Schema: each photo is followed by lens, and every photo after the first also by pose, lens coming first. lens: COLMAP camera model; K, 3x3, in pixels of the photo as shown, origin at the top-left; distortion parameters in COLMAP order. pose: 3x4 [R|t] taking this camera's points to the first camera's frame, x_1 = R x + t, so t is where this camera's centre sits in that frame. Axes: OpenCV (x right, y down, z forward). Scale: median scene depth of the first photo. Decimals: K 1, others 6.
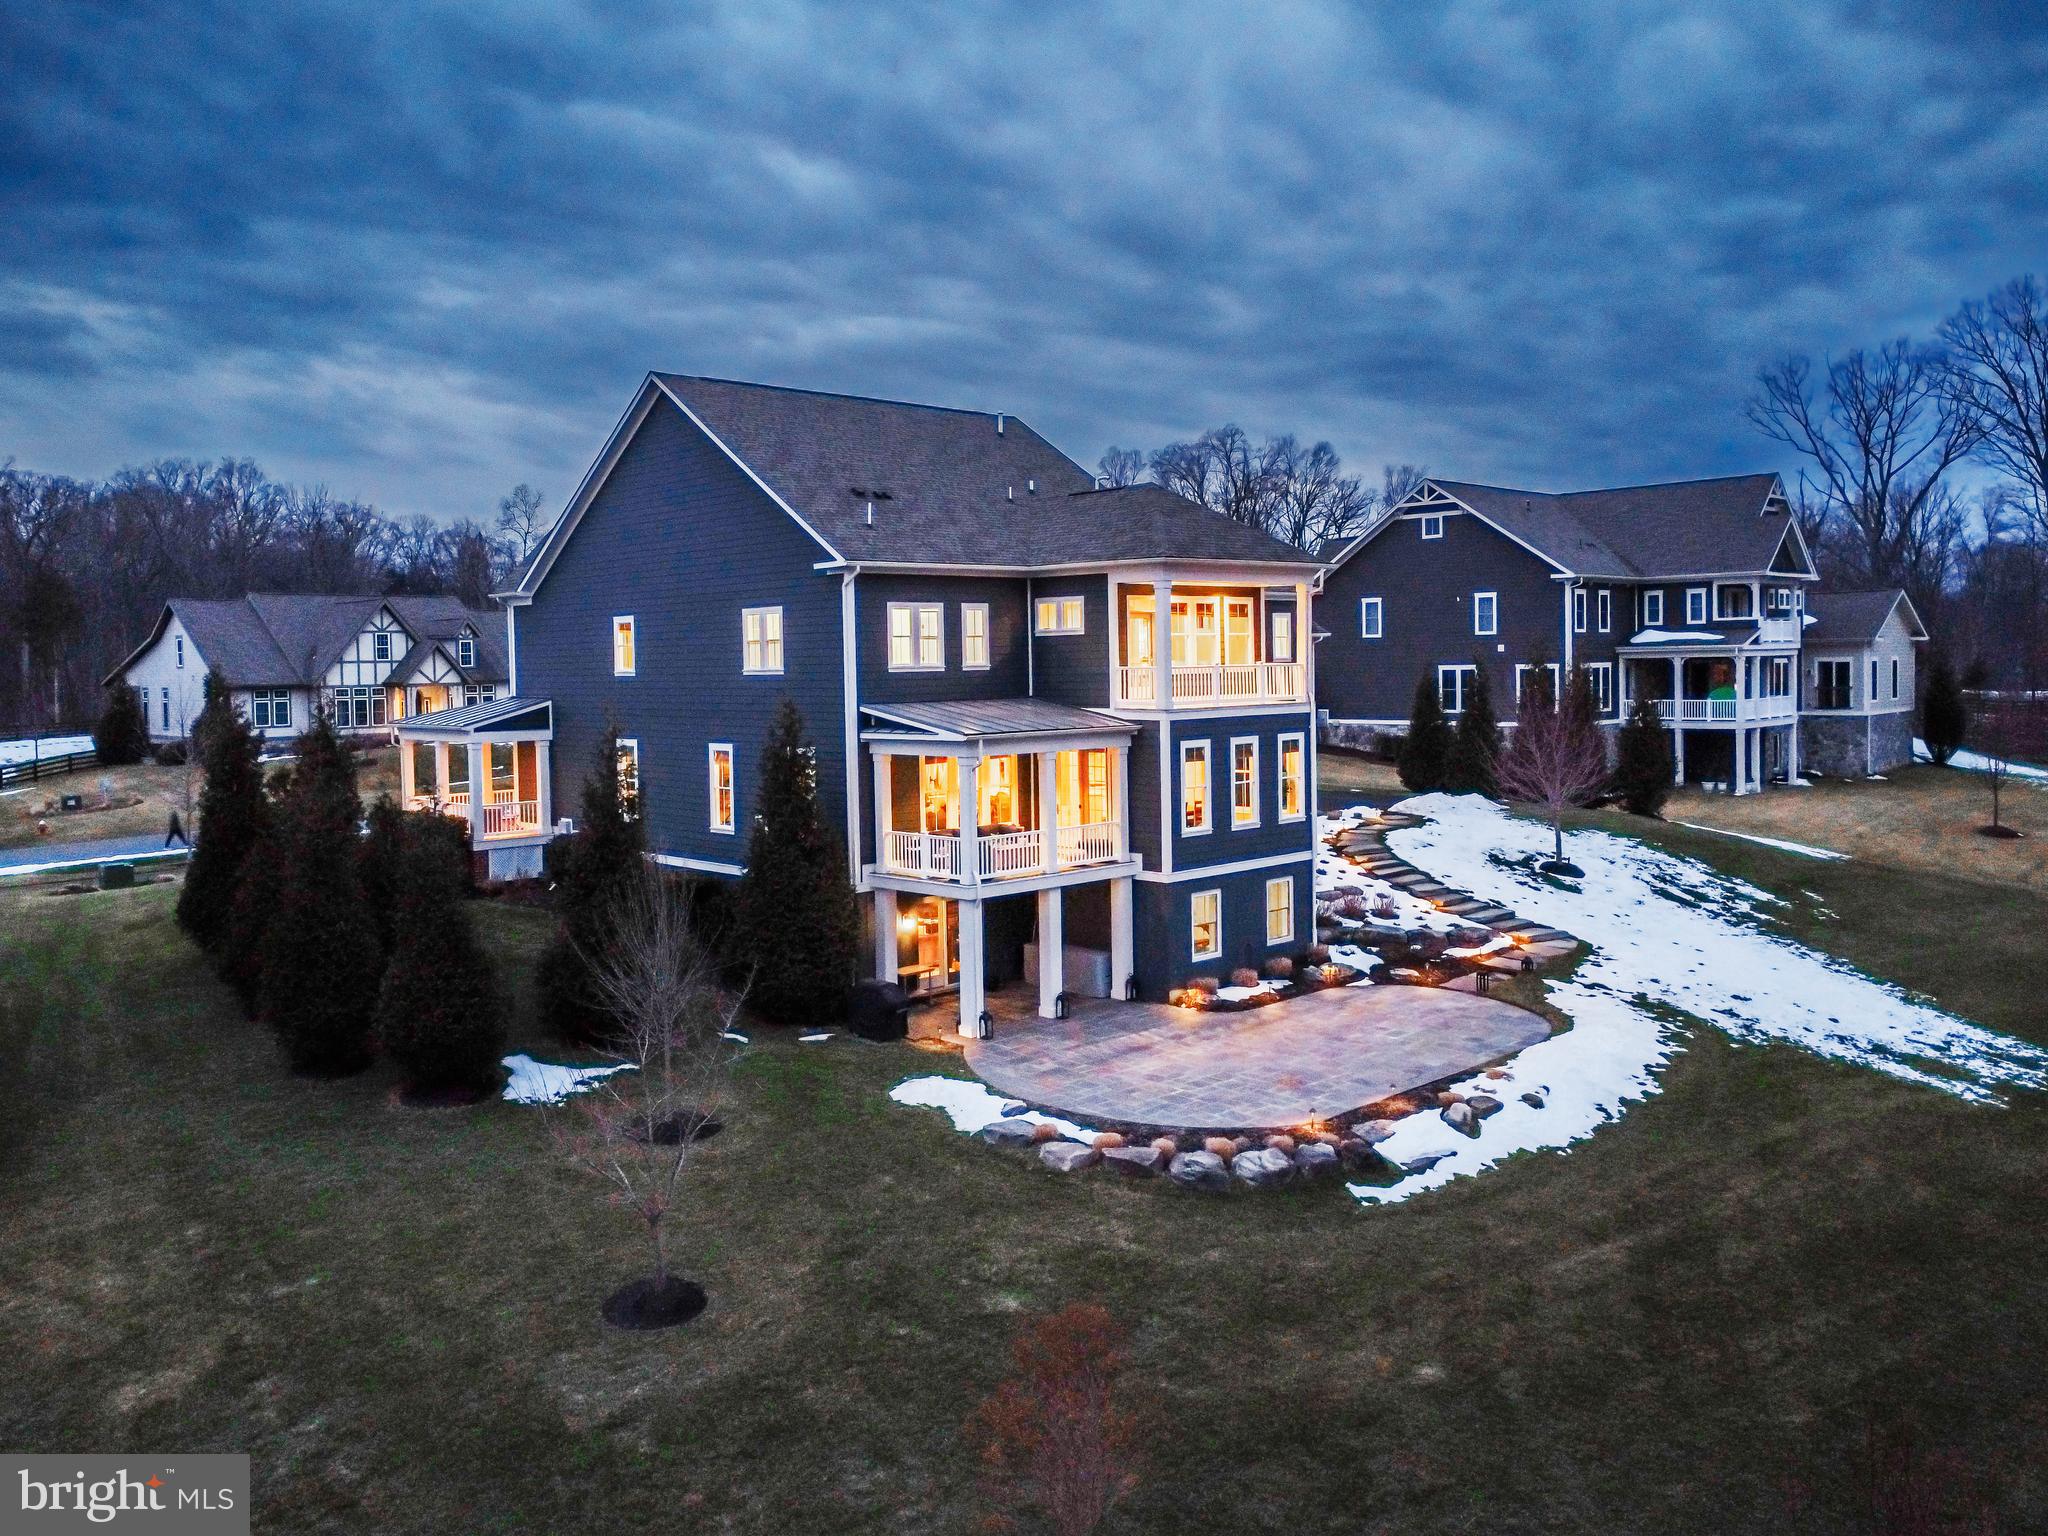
lens RADIAL K [[1578.5, 0, 1017.1], [0, 1578.5, 712.3], [0, 0, 1]] dist [0.007304, 0.003503]
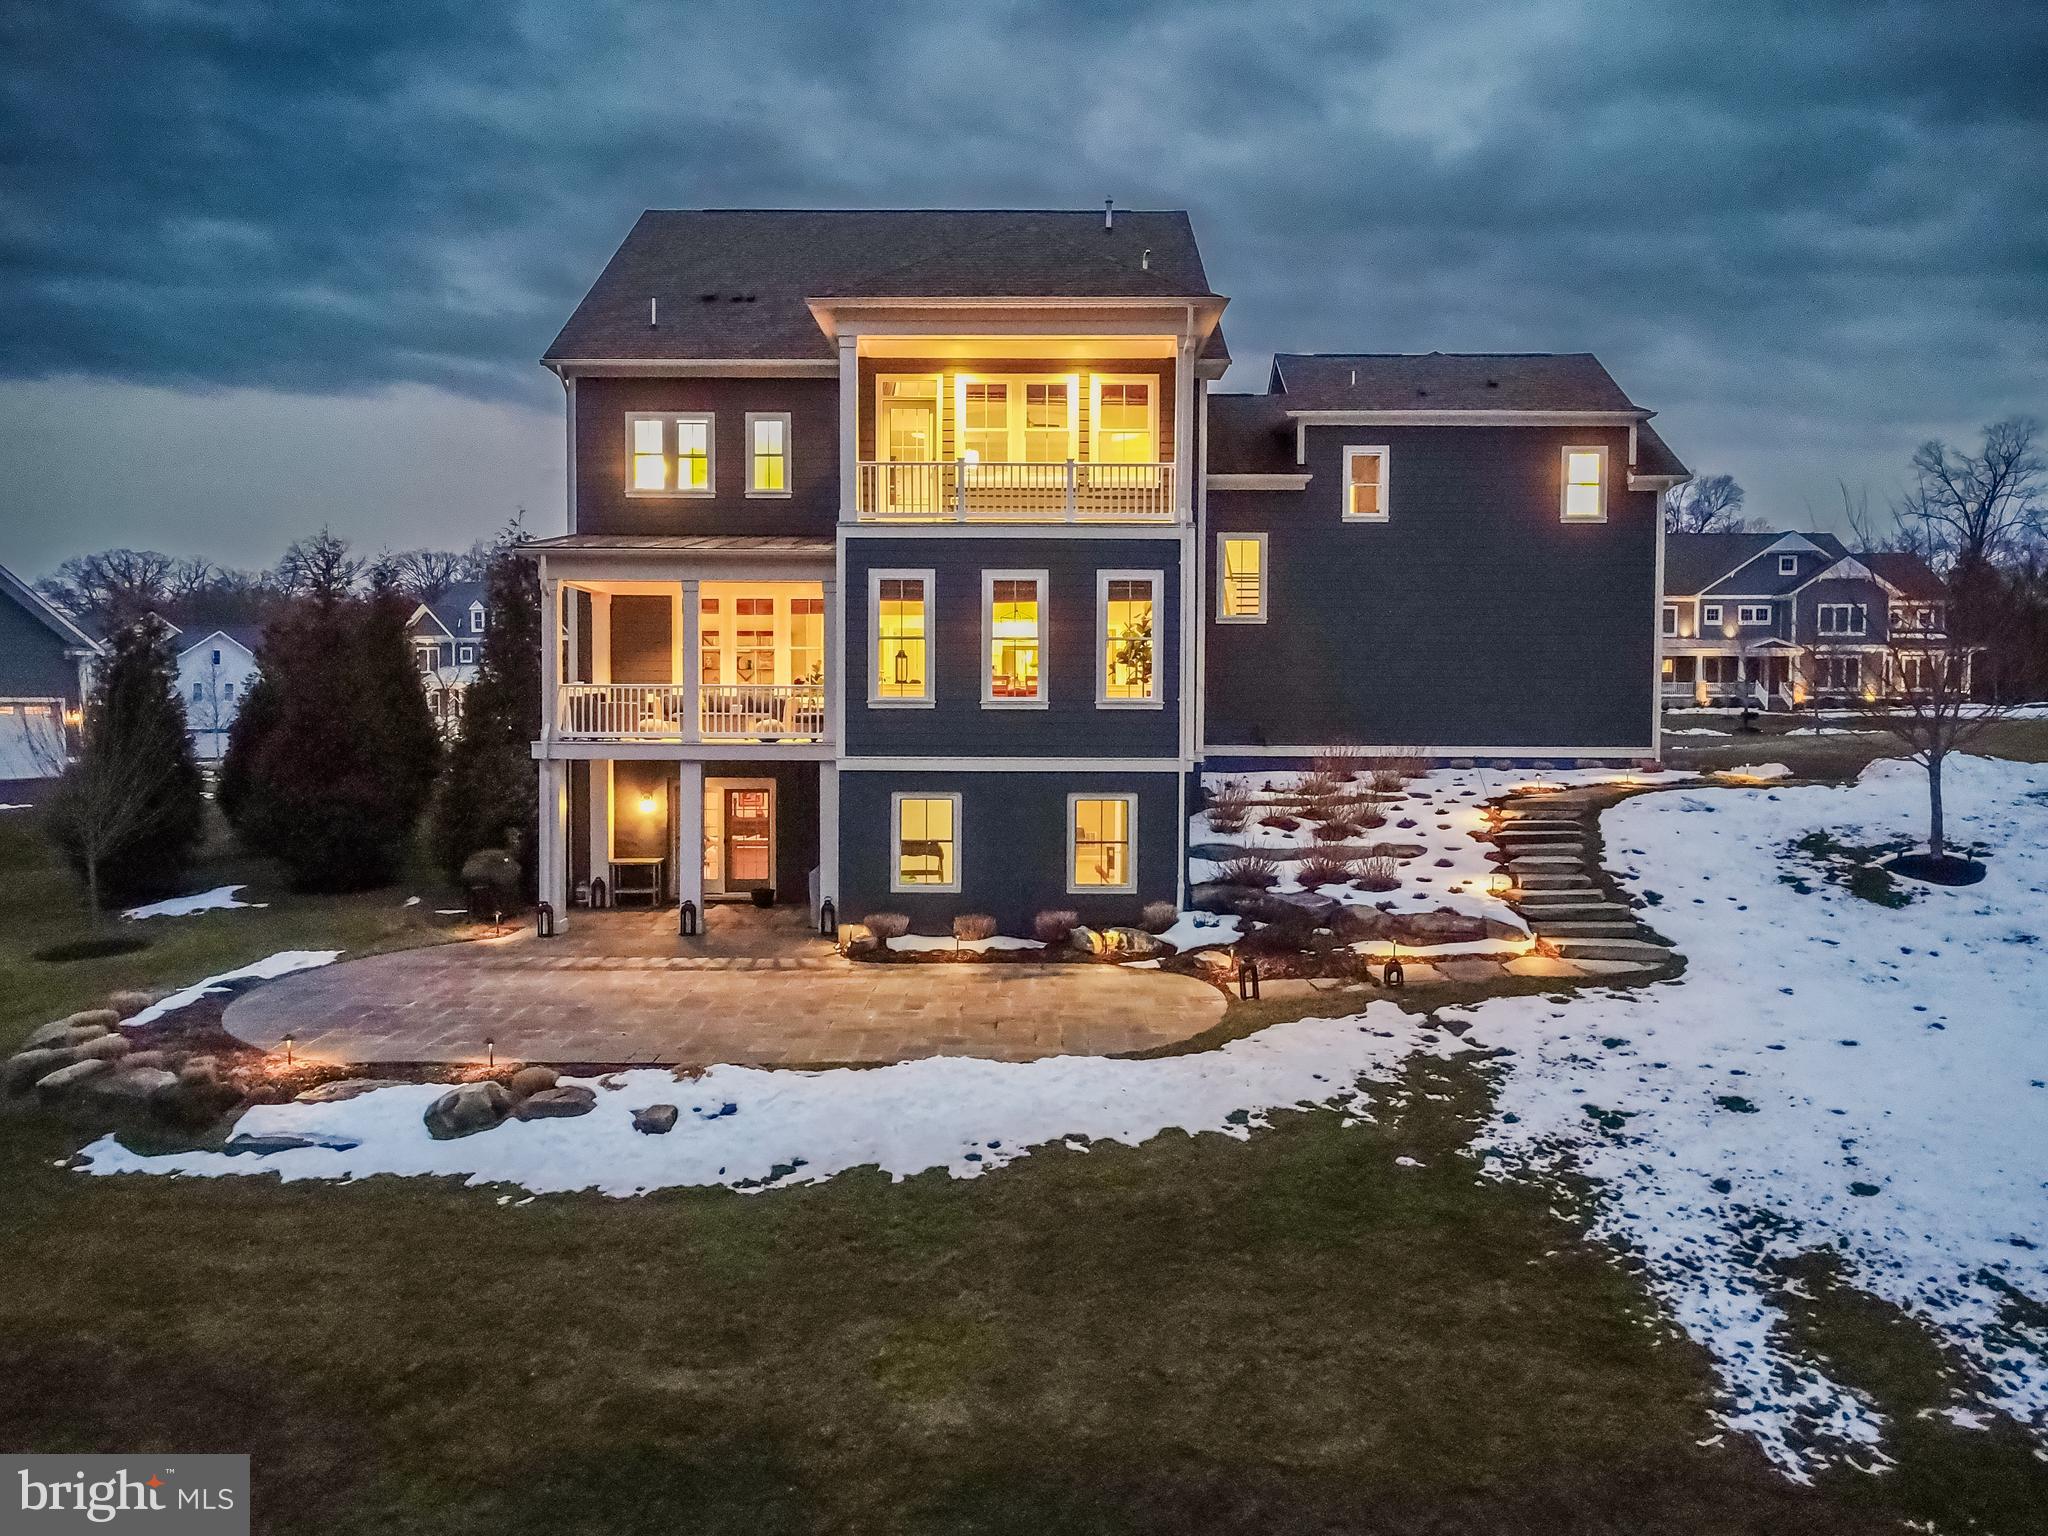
lens RADIAL K [[1522.5, 0, 1015.6], [0, 1522.5, 759.6], [0, 0, 1]] dist [0.006733, 0.001465]
pose [[0.724034, 0.045989, -0.688230, 0.619372], [-0.040685, 0.998885, 0.023946, 0.084088], [0.688564, 0.010663, 0.725097, 0.564347]]
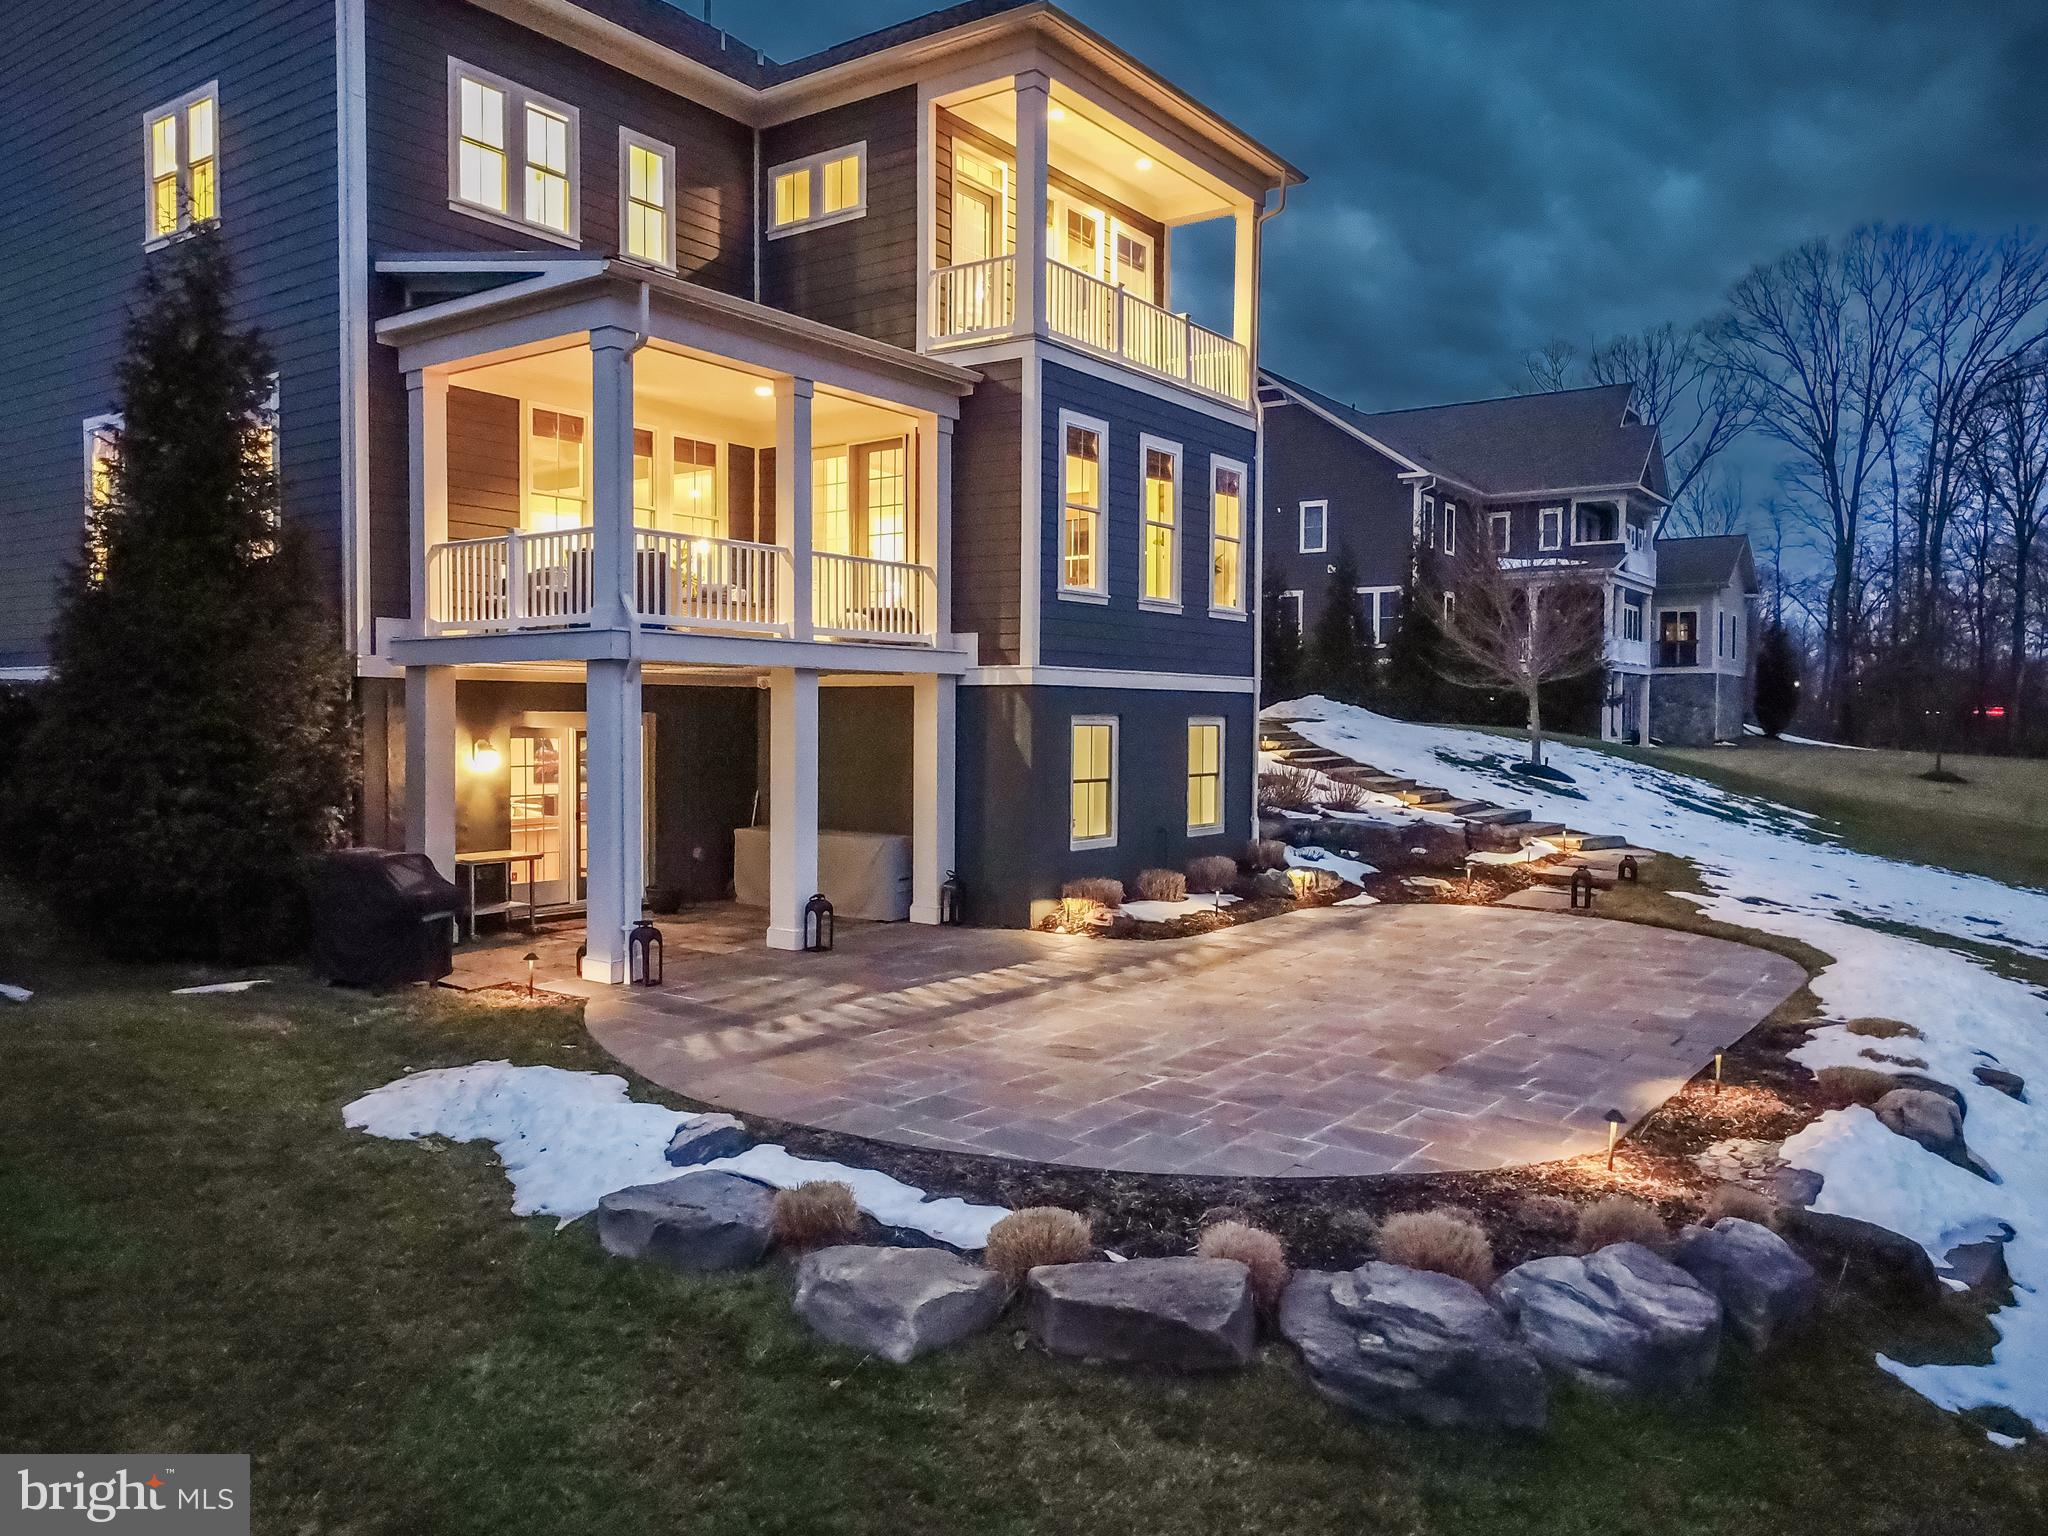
lens RADIAL K [[1522.5, 0, 1015.6], [0, 1522.5, 759.6], [0, 0, 1]] dist [0.006733, 0.001465]
pose [[0.981618, 0.018655, 0.189945, -0.000376], [-0.017308, 0.999812, -0.008746, 0.136188], [-0.190072, 0.005298, 0.981756, 0.530165]]
